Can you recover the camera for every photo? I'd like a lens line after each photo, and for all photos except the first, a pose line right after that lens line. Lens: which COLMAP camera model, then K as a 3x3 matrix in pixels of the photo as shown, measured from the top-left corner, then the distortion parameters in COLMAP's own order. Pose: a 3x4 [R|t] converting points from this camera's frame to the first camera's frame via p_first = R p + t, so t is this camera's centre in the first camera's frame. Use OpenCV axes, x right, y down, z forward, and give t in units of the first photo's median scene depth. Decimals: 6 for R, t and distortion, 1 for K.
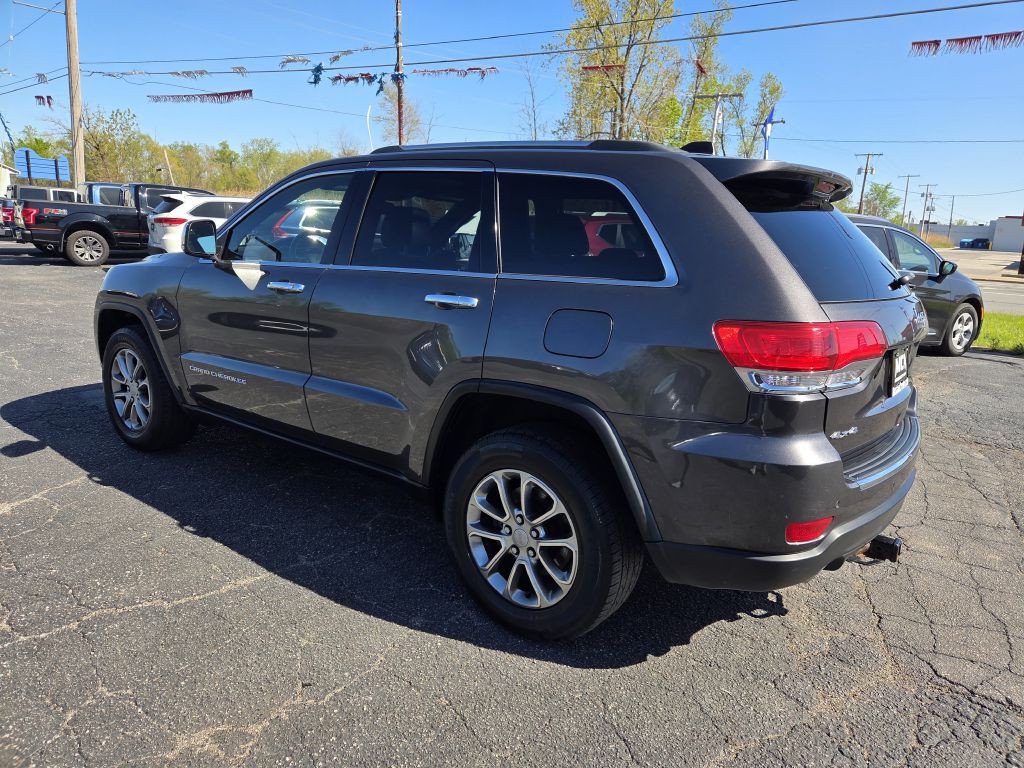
lens RADIAL K [[686.8, 0, 520.6], [0, 686.8, 382.3], [0, 0, 1]] dist [0.064737, -0.046035]
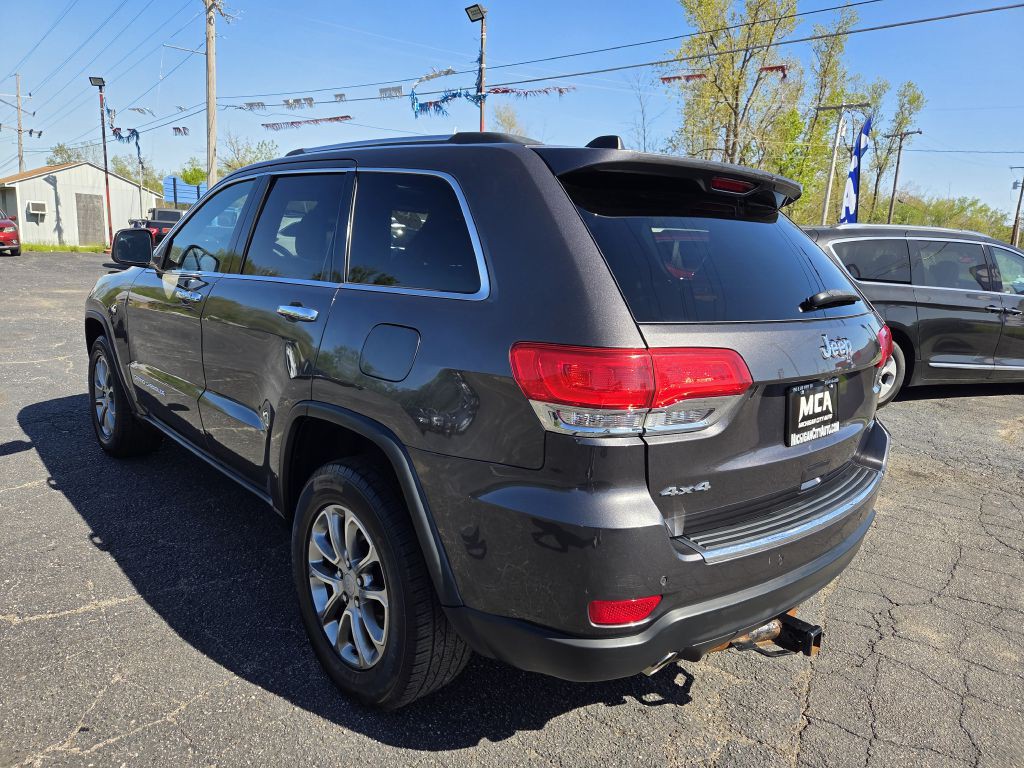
lens RADIAL K [[686.8, 0, 508.3], [0, 686.8, 381.7], [0, 0, 1]] dist [0.064737, -0.046035]
pose [[0.983504, 0.037416, -0.176973, 0.335523], [-0.042472, 0.998788, -0.024868, -0.017425], [0.175828, 0.031974, 0.983901, 0.158487]]
